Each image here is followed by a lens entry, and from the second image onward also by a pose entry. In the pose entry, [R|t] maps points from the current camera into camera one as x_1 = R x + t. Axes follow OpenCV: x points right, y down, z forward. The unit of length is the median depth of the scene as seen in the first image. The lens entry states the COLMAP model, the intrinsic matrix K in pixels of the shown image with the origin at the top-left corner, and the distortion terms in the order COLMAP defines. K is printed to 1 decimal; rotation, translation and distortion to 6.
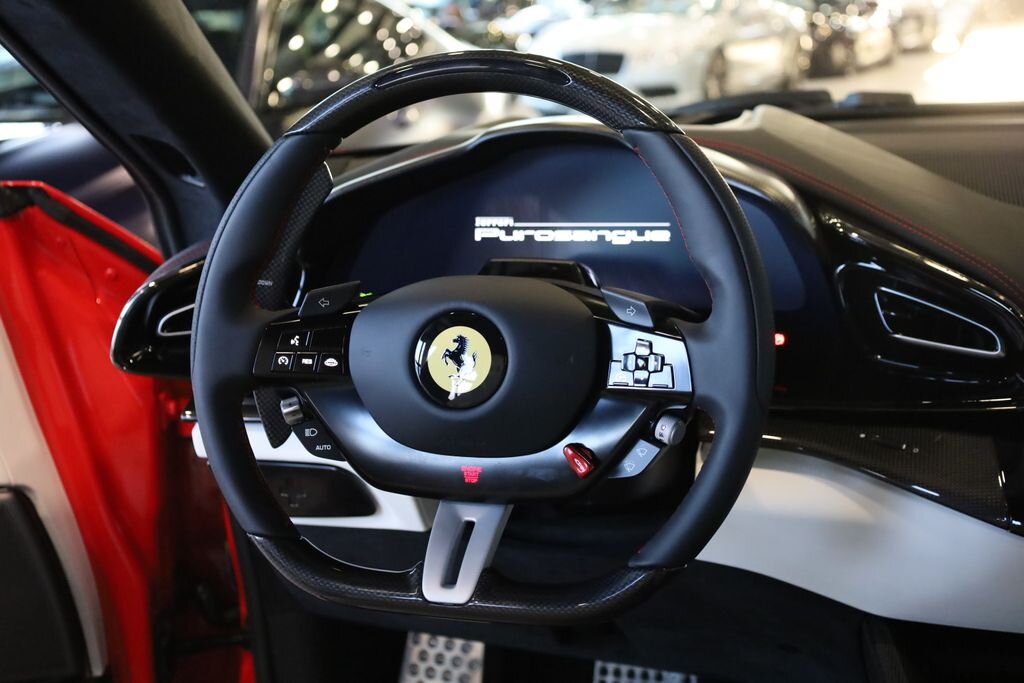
lens RADIAL K [[1375.9, 0, 512.0], [0, 1375.9, 347.9], [0, 0, 1]] dist [0.010312, 0.000000]
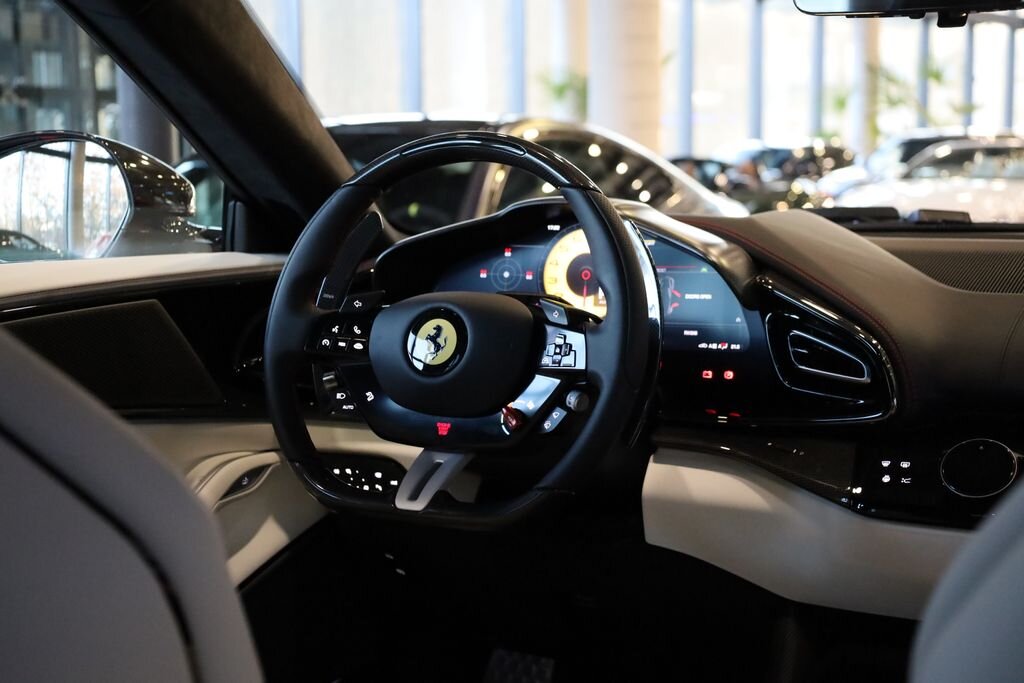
lens RADIAL K [[1537.1, 0, 511.9], [0, 1537.1, 337.2], [0, 0, 1]] dist [0.105470, 0.000000]
pose [[0.979543, 0.061741, -0.191532, 0.330193], [-0.085755, 0.989096, -0.119734, 0.180597], [0.182051, 0.133709, 0.974156, -0.514682]]
